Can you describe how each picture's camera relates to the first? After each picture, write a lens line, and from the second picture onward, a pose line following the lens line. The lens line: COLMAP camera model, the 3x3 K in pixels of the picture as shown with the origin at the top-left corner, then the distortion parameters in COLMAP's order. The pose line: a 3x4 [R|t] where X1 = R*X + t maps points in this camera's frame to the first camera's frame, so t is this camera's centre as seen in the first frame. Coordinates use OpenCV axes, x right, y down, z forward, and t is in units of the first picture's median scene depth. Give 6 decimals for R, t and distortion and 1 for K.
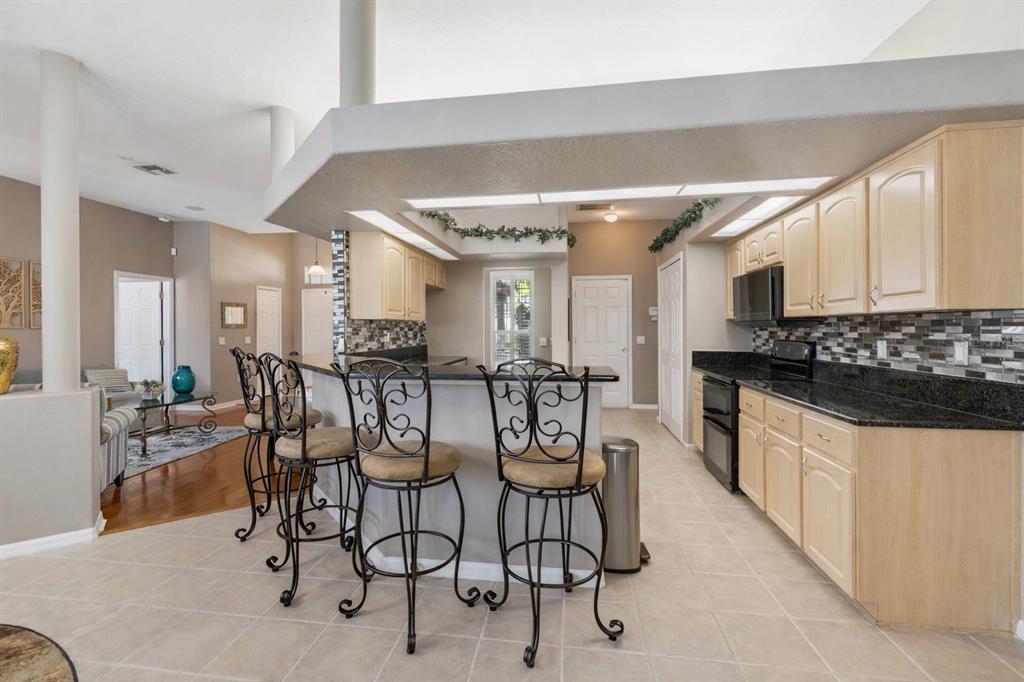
lens RADIAL K [[452.4, 0, 508.0], [0, 452.4, 333.7], [0, 0, 1]] dist [0.002972, -0.000699]
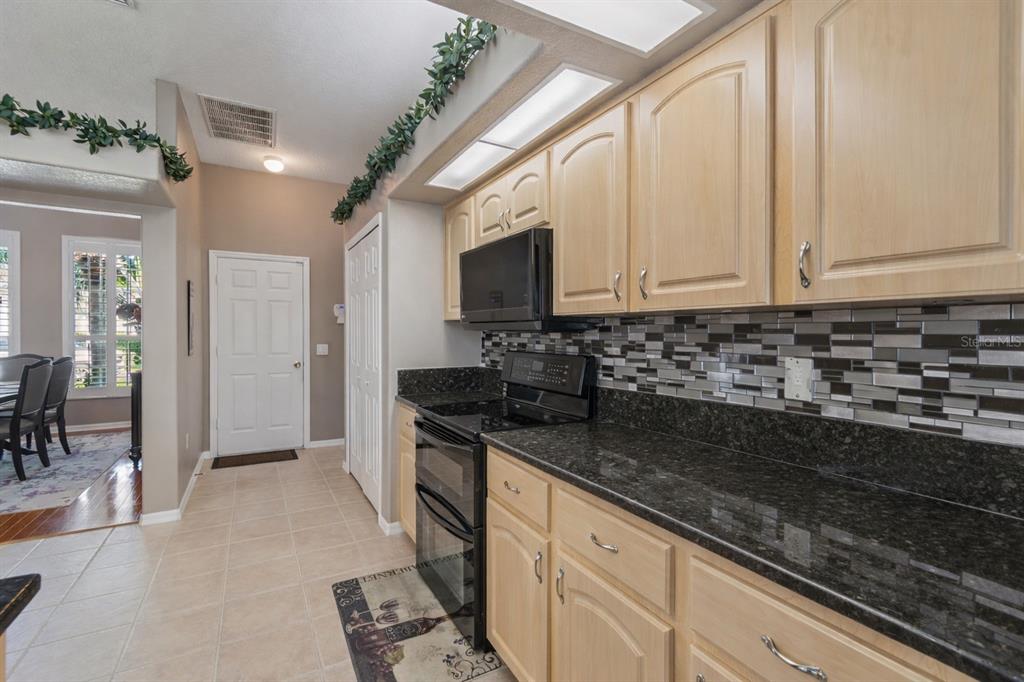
lens RADIAL K [[452.4, 0, 508.0], [0, 452.4, 333.7], [0, 0, 1]] dist [0.002972, -0.000699]
pose [[0.797147, 0.004963, 0.603765, 0.179490], [0.000784, 0.999957, -0.009255, -0.007310], [-0.603785, 0.007851, 0.797108, 0.481665]]
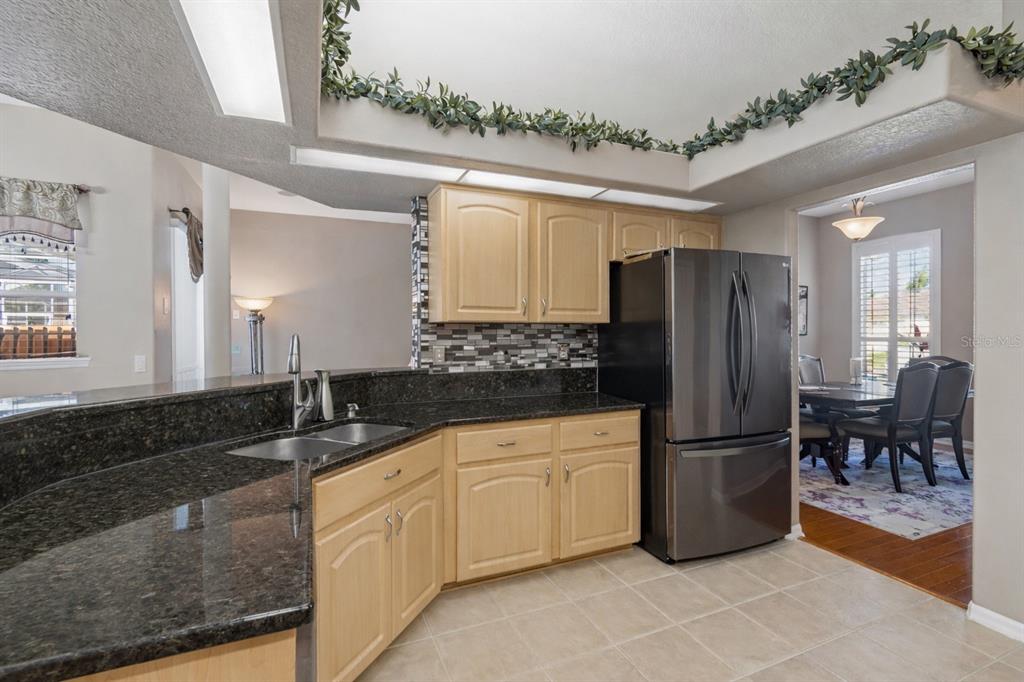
lens RADIAL K [[462.1, 0, 512.0], [0, 462.1, 341.0], [0, 0, 1]] dist [0.001187, -0.000132]
pose [[0.524548, 0.010168, -0.851320, 0.326781], [-0.006587, 0.999947, 0.007885, -0.009669], [0.851355, 0.001472, 0.524587, 0.741332]]
